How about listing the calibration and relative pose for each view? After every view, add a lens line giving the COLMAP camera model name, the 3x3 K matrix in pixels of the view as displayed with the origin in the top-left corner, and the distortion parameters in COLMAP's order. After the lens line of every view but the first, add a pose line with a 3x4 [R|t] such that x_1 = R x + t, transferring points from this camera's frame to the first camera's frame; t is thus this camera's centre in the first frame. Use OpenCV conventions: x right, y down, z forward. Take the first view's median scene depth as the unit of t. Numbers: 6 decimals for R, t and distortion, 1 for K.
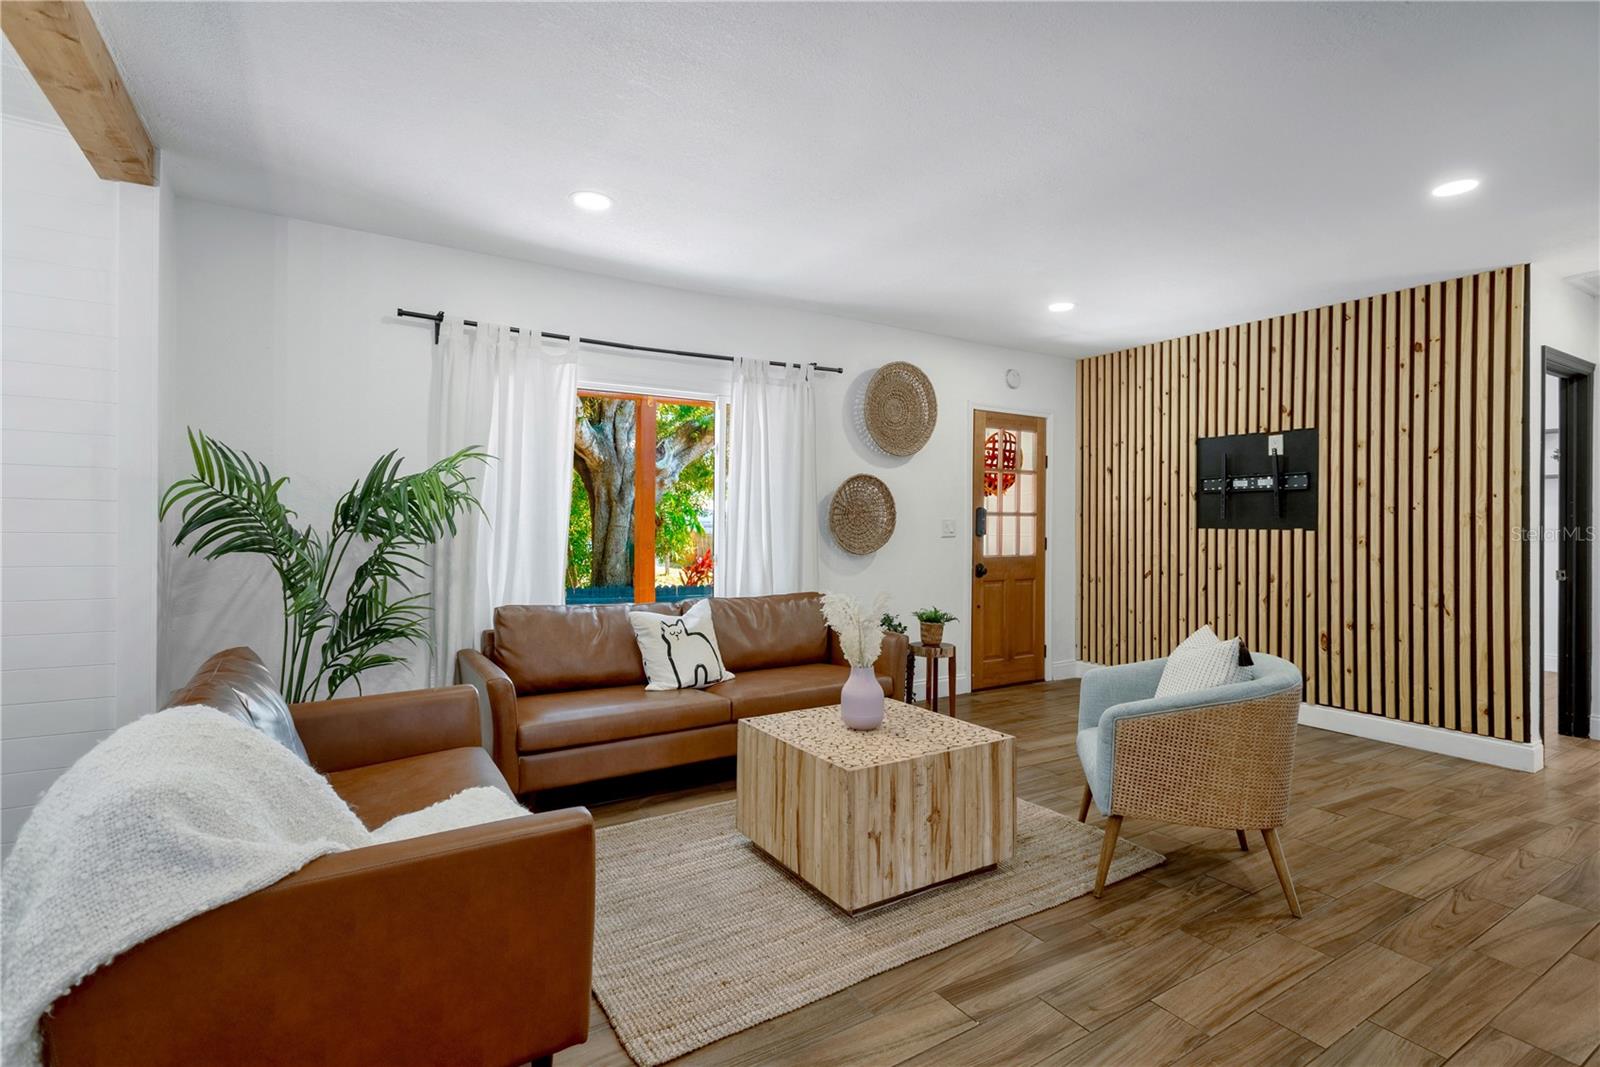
lens RADIAL K [[751.7, 0, 802.6], [0, 751.7, 520.8], [0, 0, 1]] dist [0.018375, -0.000173]
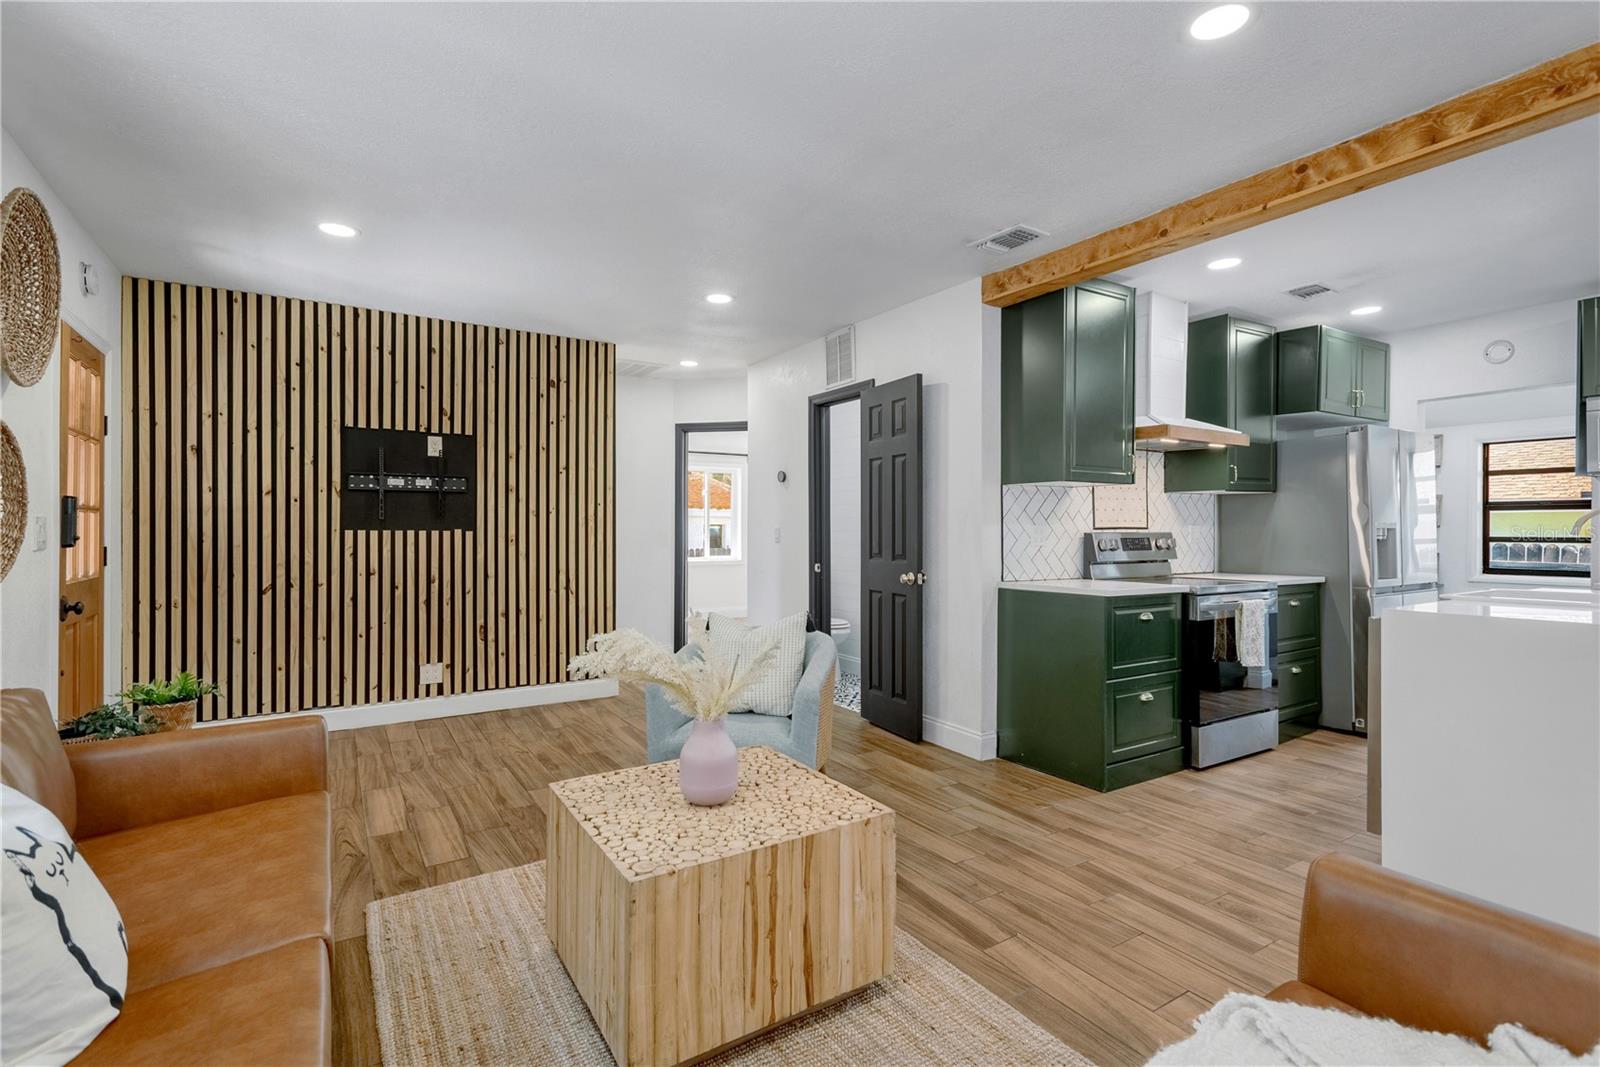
lens RADIAL K [[748.2, 0, 800.0], [0, 748.2, 533.5], [0, 0, 1]] dist [0.010877, -0.000898]
pose [[-0.004710, -0.011492, 0.999923, -0.383940], [-0.004774, 0.999923, 0.011469, 0.001833], [-0.999978, -0.004720, -0.004765, 0.537478]]
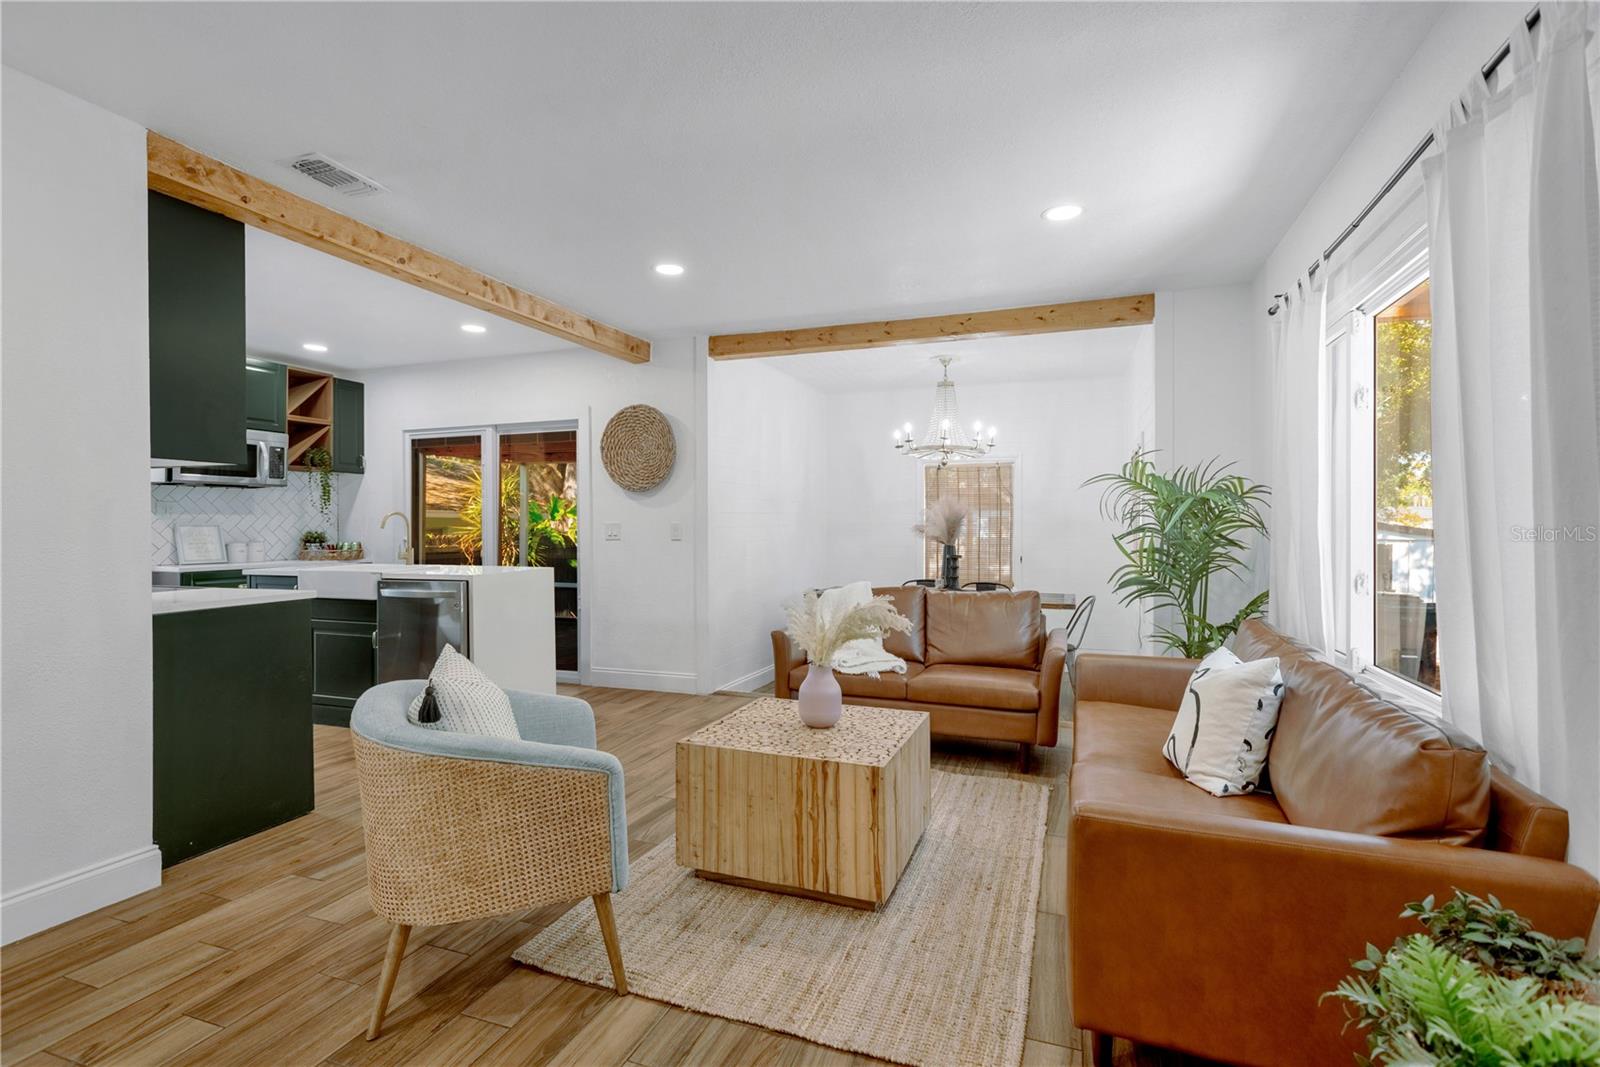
lens RADIAL K [[748.2, 0, 800.0], [0, 748.2, 533.5], [0, 0, 1]] dist [0.010877, -0.000898]
pose [[-0.792672, 0.003110, -0.609640, 0.415479], [-0.000597, 0.999983, 0.005878, 0.008014], [0.609648, 0.005023, -0.792656, 1.040673]]
